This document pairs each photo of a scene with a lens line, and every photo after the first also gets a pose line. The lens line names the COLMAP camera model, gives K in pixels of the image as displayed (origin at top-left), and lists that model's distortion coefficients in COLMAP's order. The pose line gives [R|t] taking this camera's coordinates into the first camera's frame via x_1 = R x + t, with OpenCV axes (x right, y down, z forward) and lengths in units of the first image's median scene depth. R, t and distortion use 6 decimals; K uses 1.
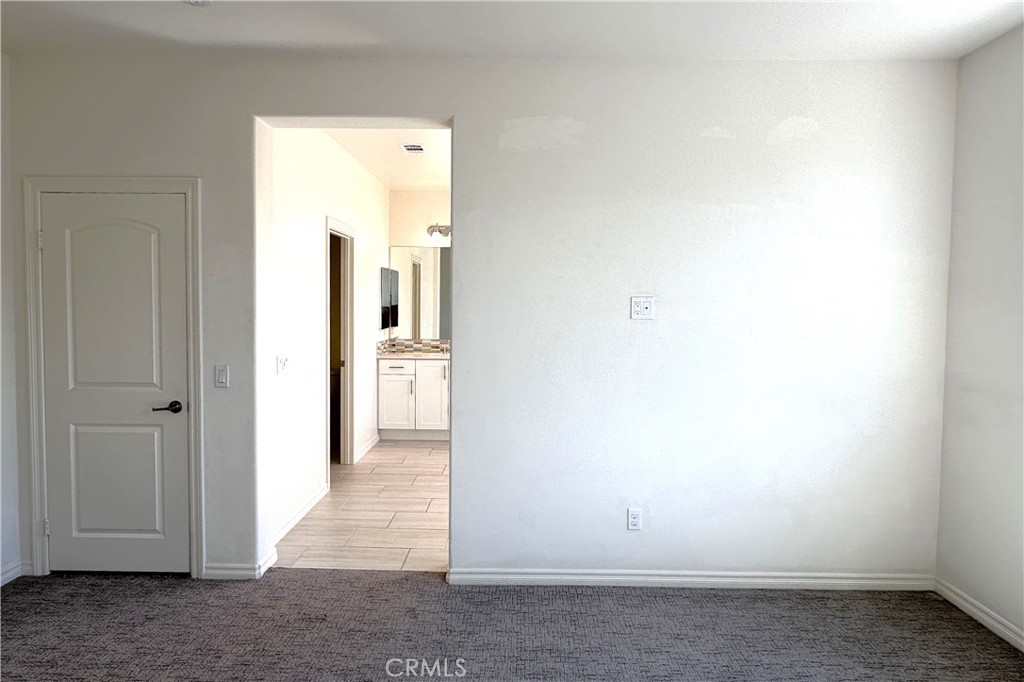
lens RADIAL K [[608.4, 0, 510.4], [0, 608.4, 340.4], [0, 0, 1]] dist [-0.002503, -0.001752]
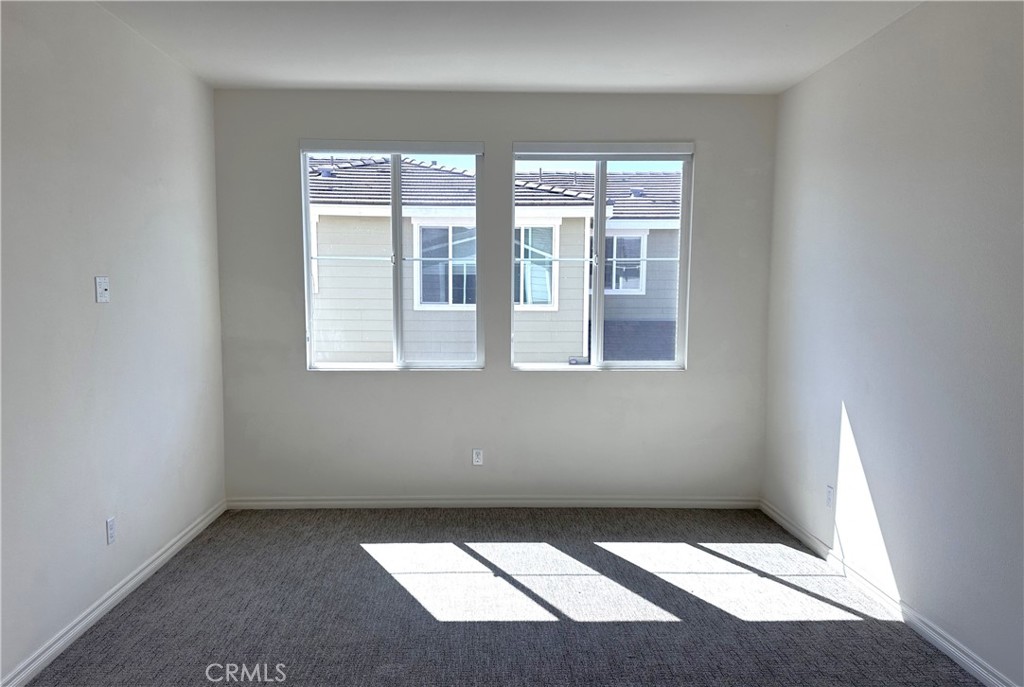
lens RADIAL K [[755.9, 0, 502.5], [0, 755.9, 372.7], [0, 0, 1]] dist [0.061923, 0.001013]
pose [[-0.019550, -0.121476, 0.992402, -0.896337], [0.056779, 0.990855, 0.122405, -0.037018], [-0.998195, 0.058741, -0.012474, 0.438247]]
